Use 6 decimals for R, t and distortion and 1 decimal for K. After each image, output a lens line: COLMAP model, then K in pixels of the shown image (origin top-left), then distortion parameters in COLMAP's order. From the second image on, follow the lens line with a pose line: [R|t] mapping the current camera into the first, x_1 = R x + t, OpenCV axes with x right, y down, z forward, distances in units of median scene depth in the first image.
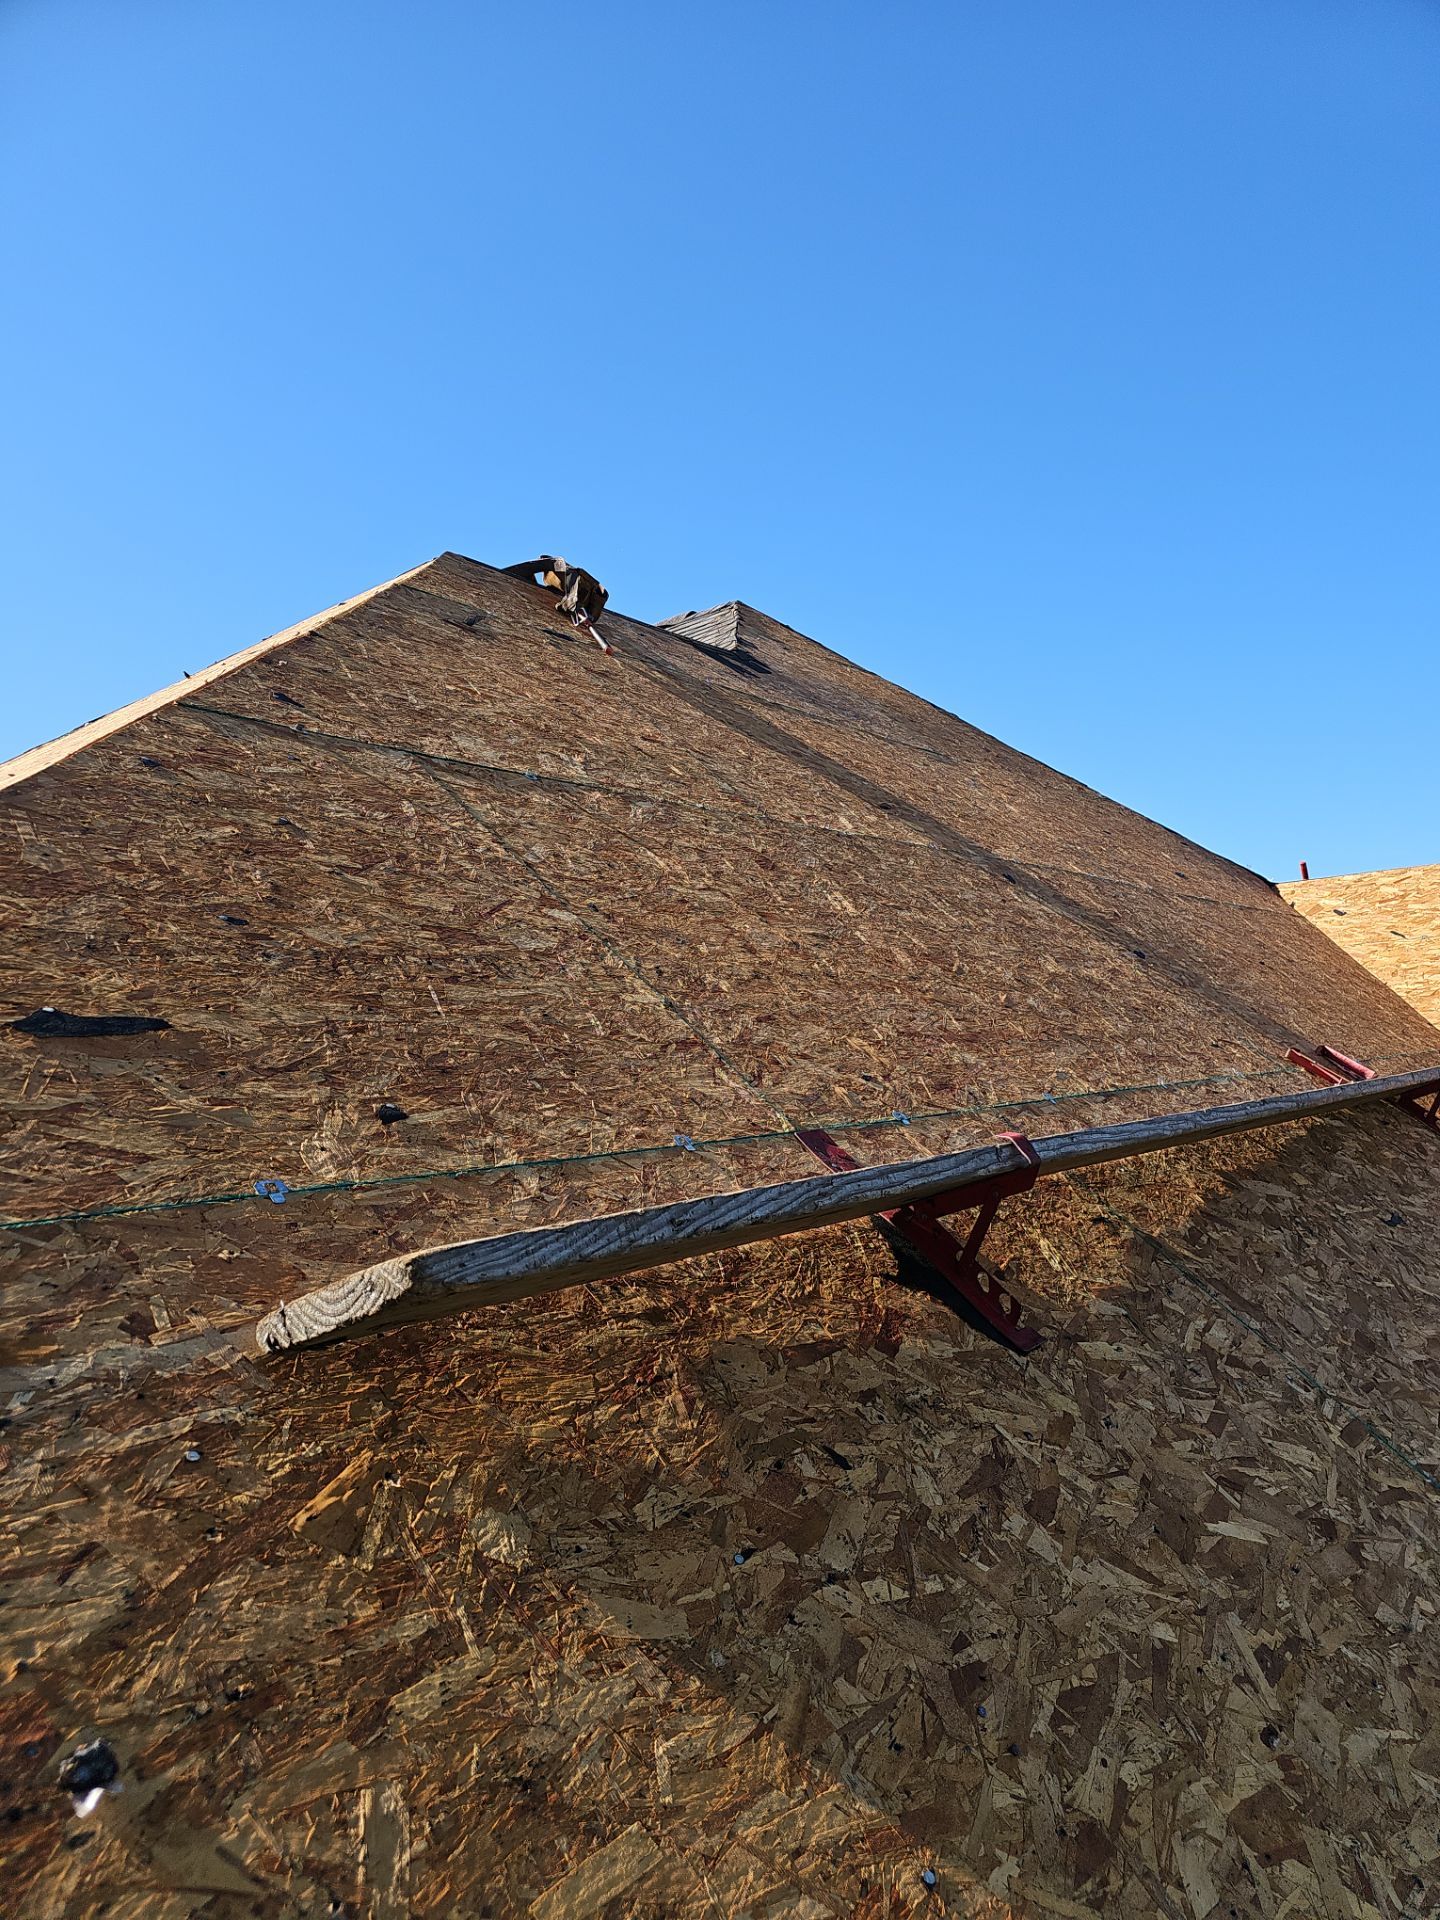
lens RADIAL K [[1261.0, 0, 721.4], [0, 1261.0, 955.6], [0, 0, 1]] dist [0.061171, -0.065522]
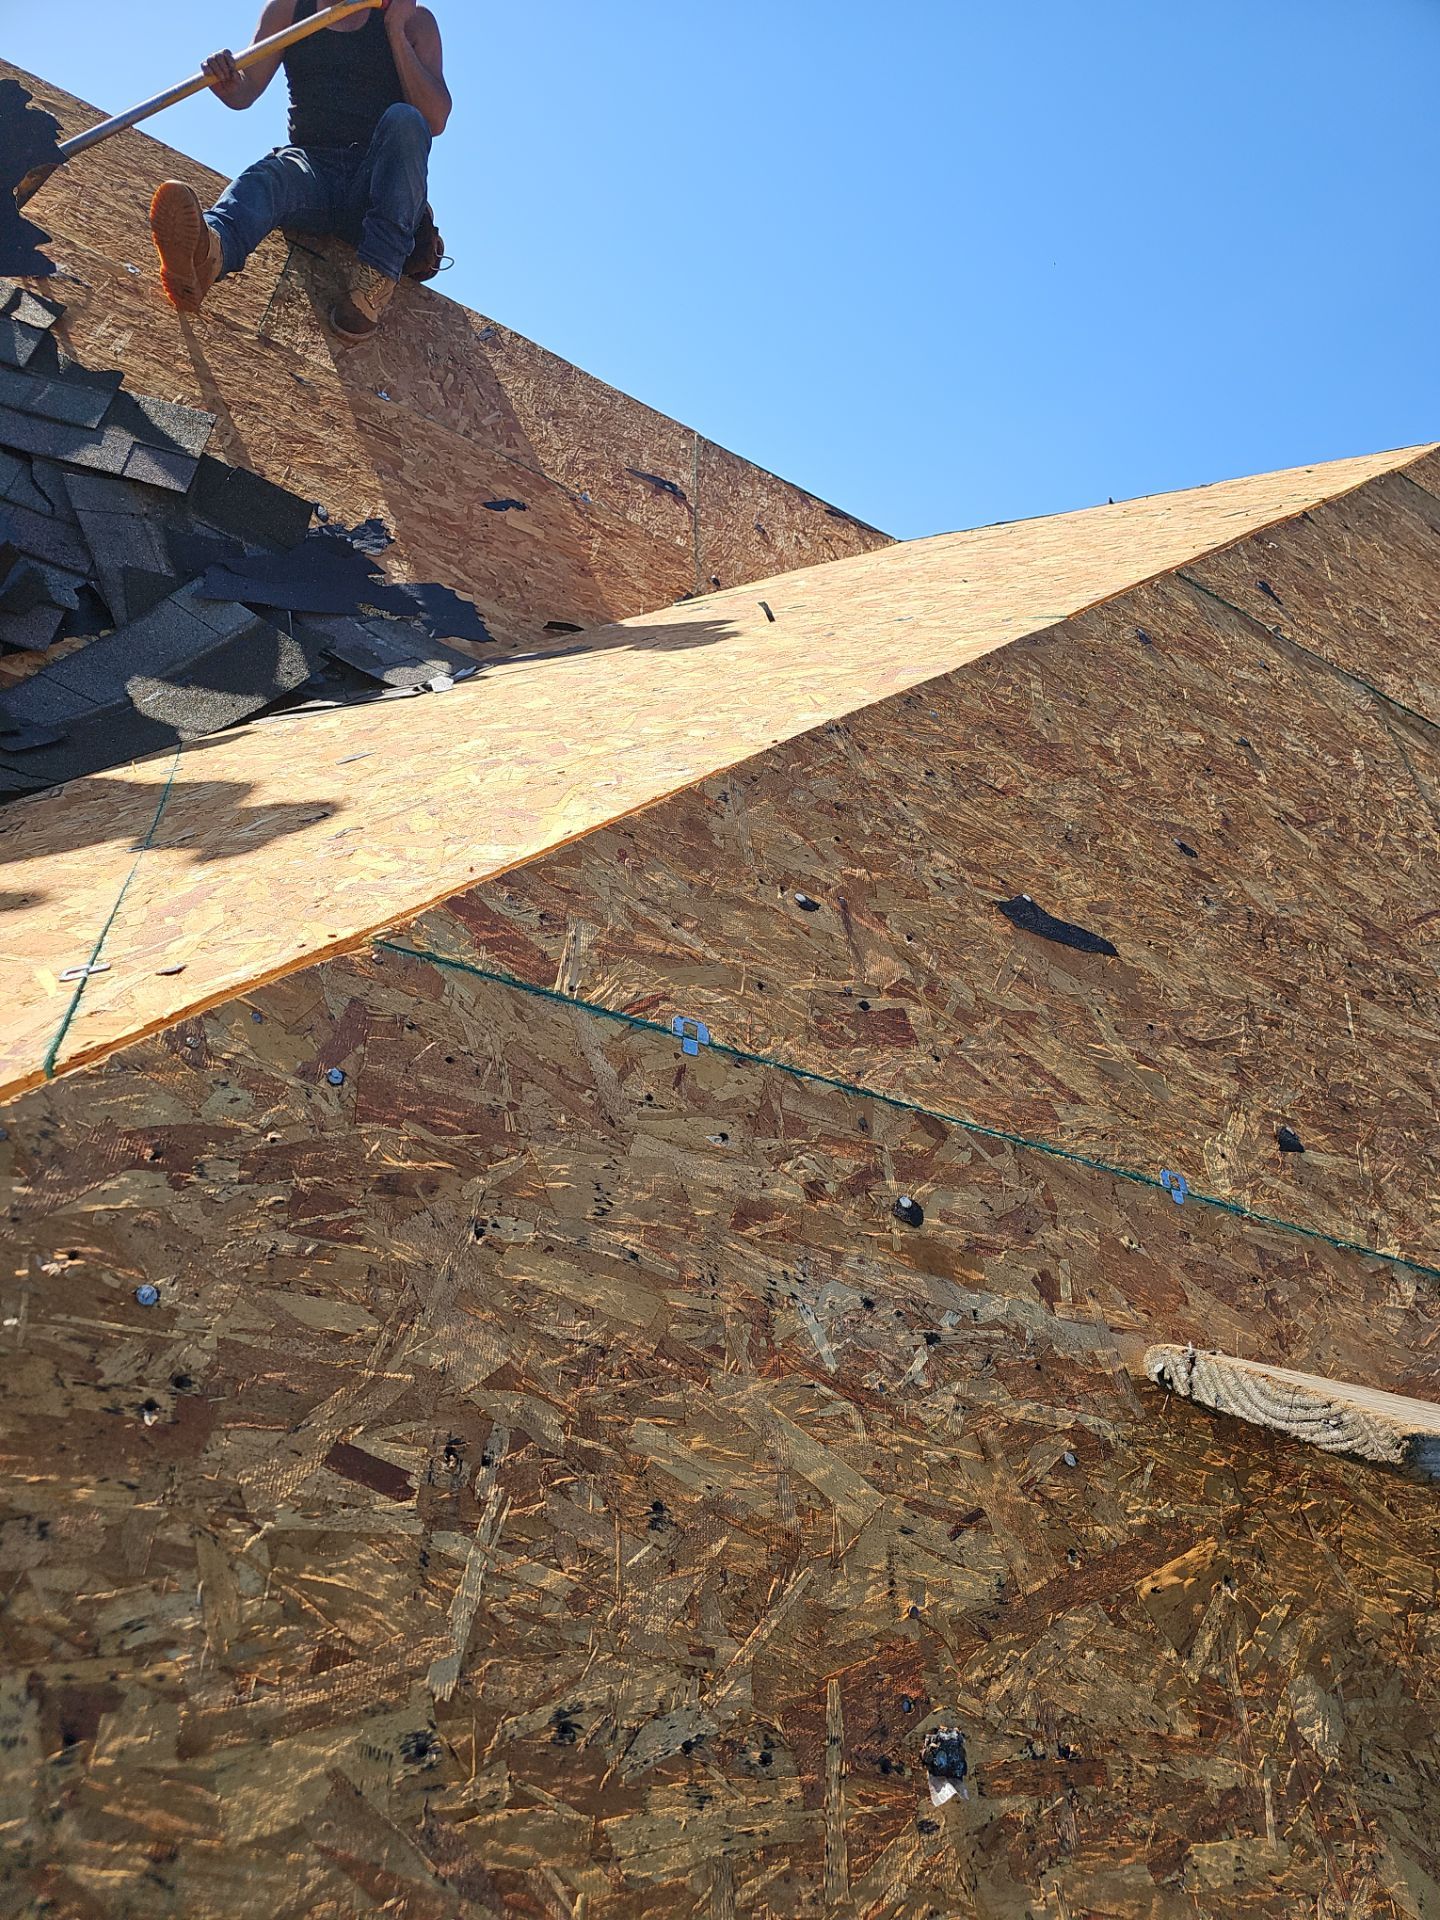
lens RADIAL K [[1268.0, 0, 719.9], [0, 1268.0, 957.4], [0, 0, 1]] dist [0.058381, -0.055886]
pose [[0.789087, 0.432626, -0.436092, -0.249436], [-0.372597, 0.901504, 0.220144, -0.040920], [0.488379, -0.011226, 0.872560, 0.027615]]
